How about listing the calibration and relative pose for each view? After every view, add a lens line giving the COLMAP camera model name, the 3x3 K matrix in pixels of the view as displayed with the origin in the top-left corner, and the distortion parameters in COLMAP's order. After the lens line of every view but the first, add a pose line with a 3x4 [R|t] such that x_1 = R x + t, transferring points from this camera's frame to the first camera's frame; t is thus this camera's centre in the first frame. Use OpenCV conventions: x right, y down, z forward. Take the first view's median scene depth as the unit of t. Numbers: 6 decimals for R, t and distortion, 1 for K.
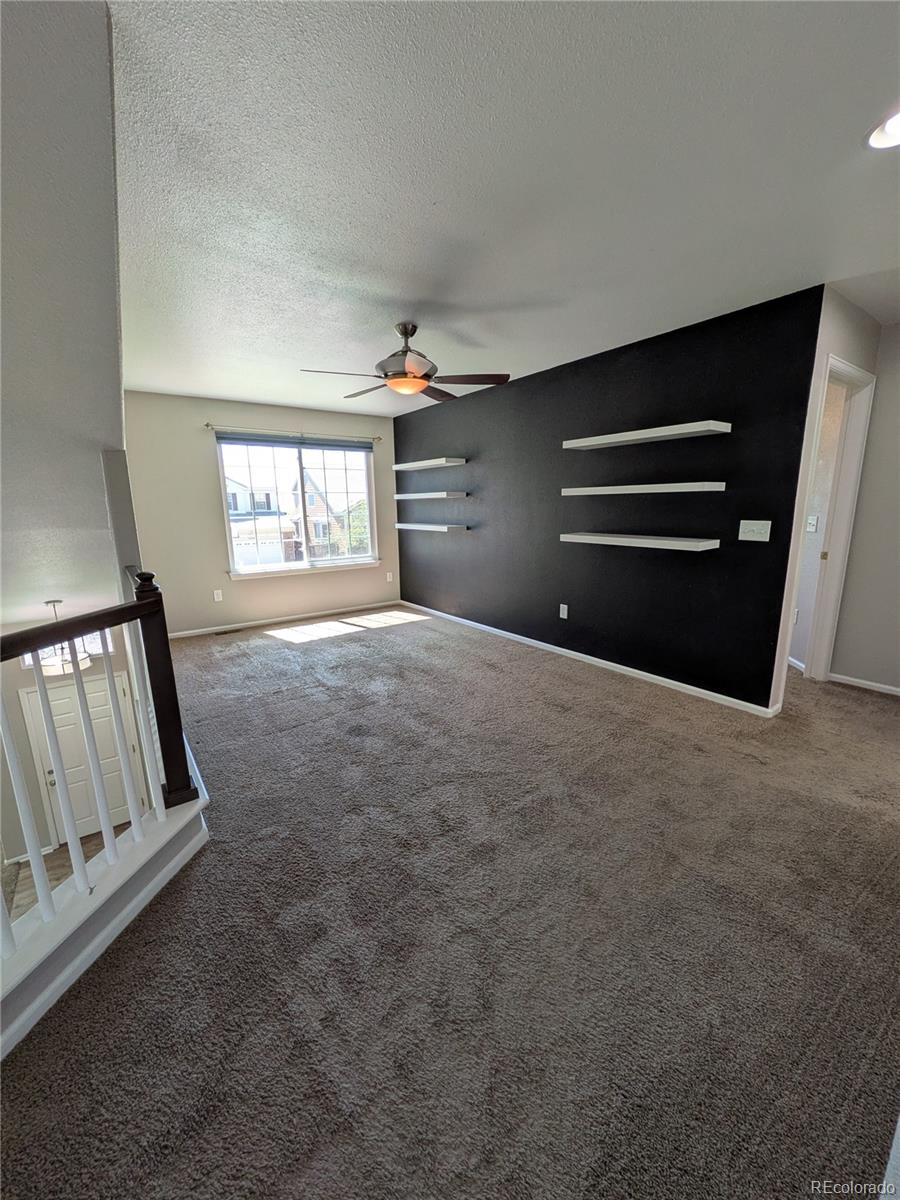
lens RADIAL K [[476.1, 0, 452.0], [0, 476.1, 600.9], [0, 0, 1]] dist [0.001107, -0.000268]
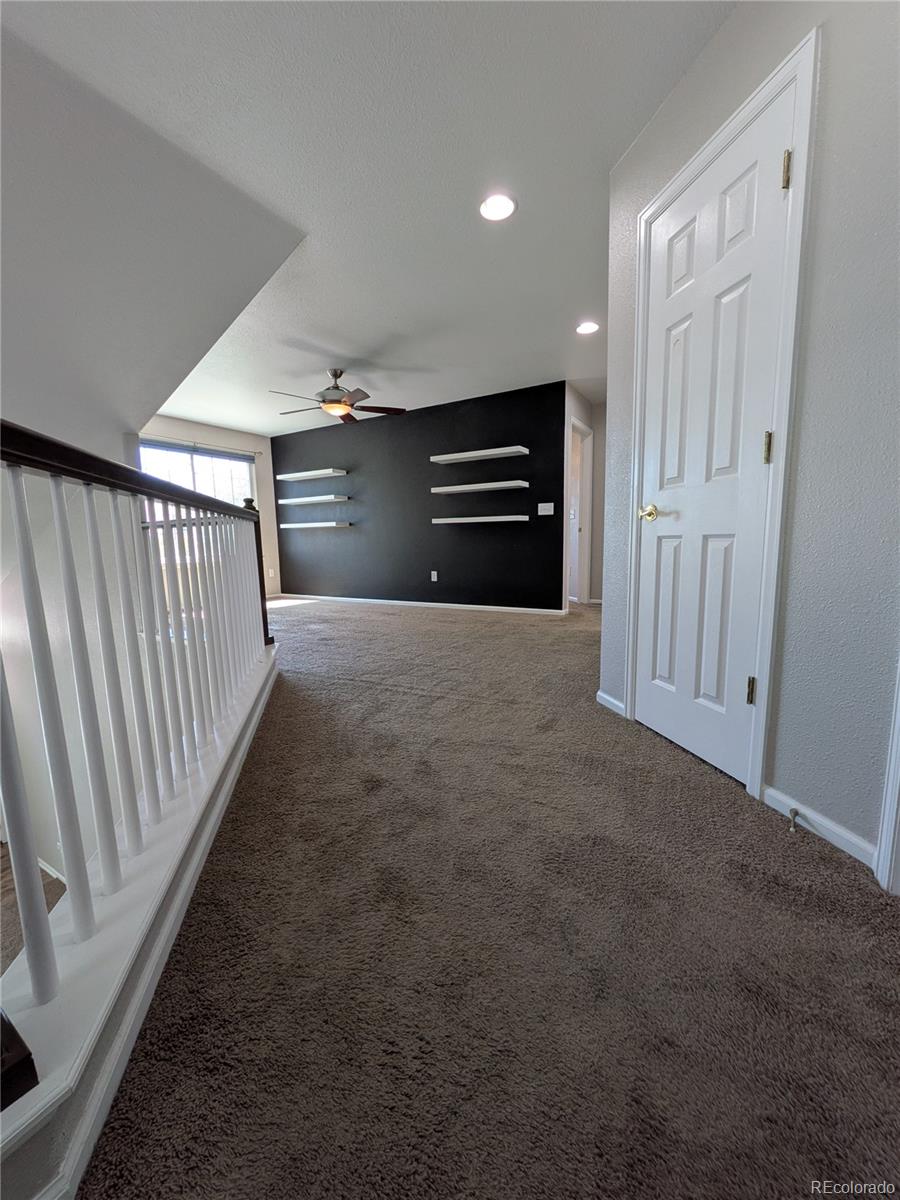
lens RADIAL K [[476.1, 0, 454.9], [0, 476.1, 600.5], [0, 0, 1]] dist [0.001107, -0.000268]
pose [[0.919817, -0.054784, 0.388504, -0.318697], [0.084941, 0.994525, -0.060862, 0.225008], [-0.383042, 0.088982, 0.919435, -0.388843]]
